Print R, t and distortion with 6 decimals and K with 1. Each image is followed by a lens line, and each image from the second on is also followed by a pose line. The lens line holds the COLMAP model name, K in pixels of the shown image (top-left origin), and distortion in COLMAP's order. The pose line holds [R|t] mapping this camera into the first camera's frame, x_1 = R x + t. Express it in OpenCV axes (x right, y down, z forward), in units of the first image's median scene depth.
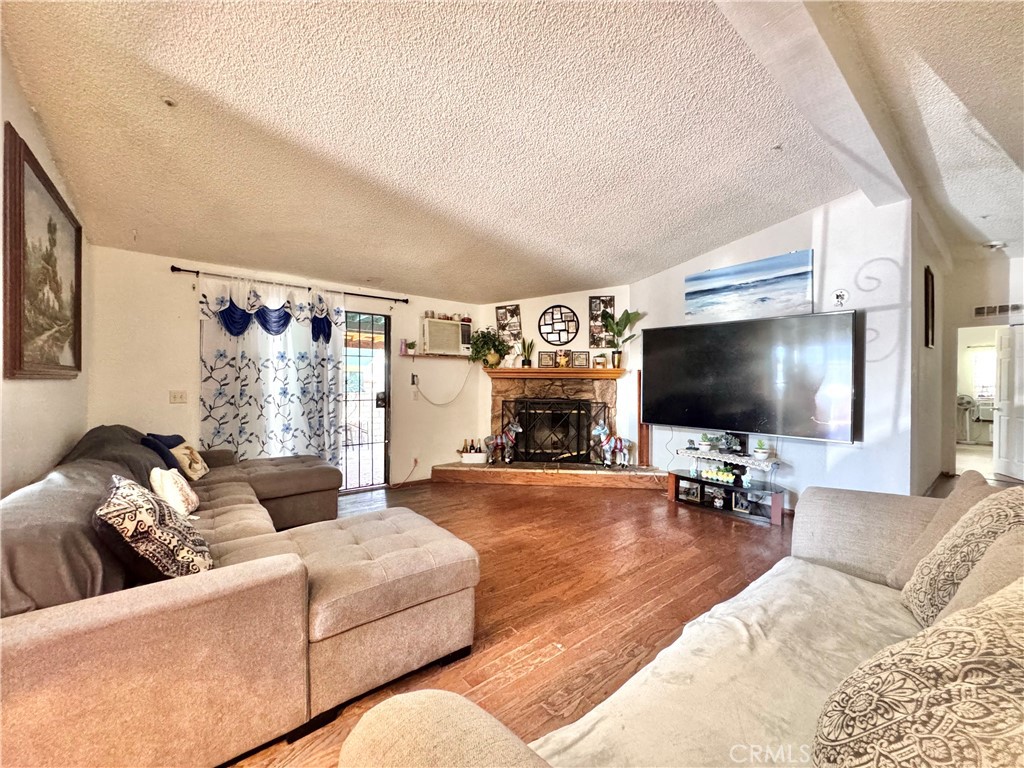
lens RADIAL K [[408.1, 0, 510.9], [0, 408.1, 383.2], [0, 0, 1]] dist [-0.001246, 0.000513]
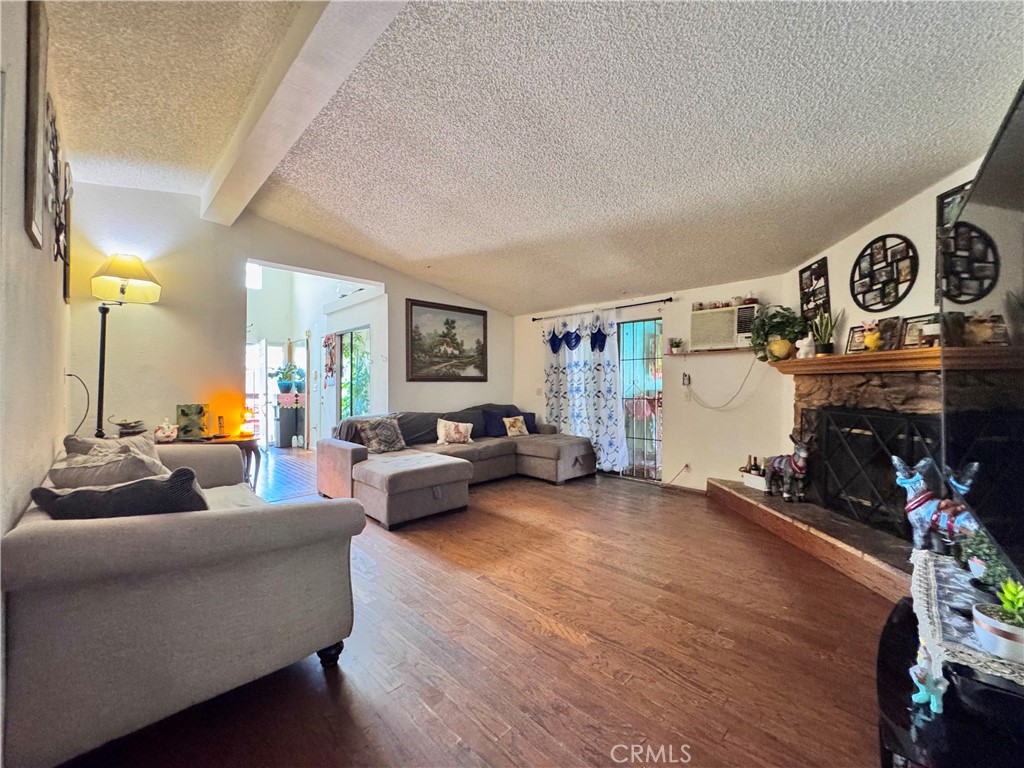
lens RADIAL K [[408.1, 0, 510.7], [0, 408.1, 382.6], [0, 0, 1]] dist [-0.001246, 0.000513]
pose [[0.106354, -0.010059, -0.994277, 0.654597], [-0.002848, 0.999942, -0.010421, 0.009342], [0.994324, 0.003940, 0.106320, 0.499061]]
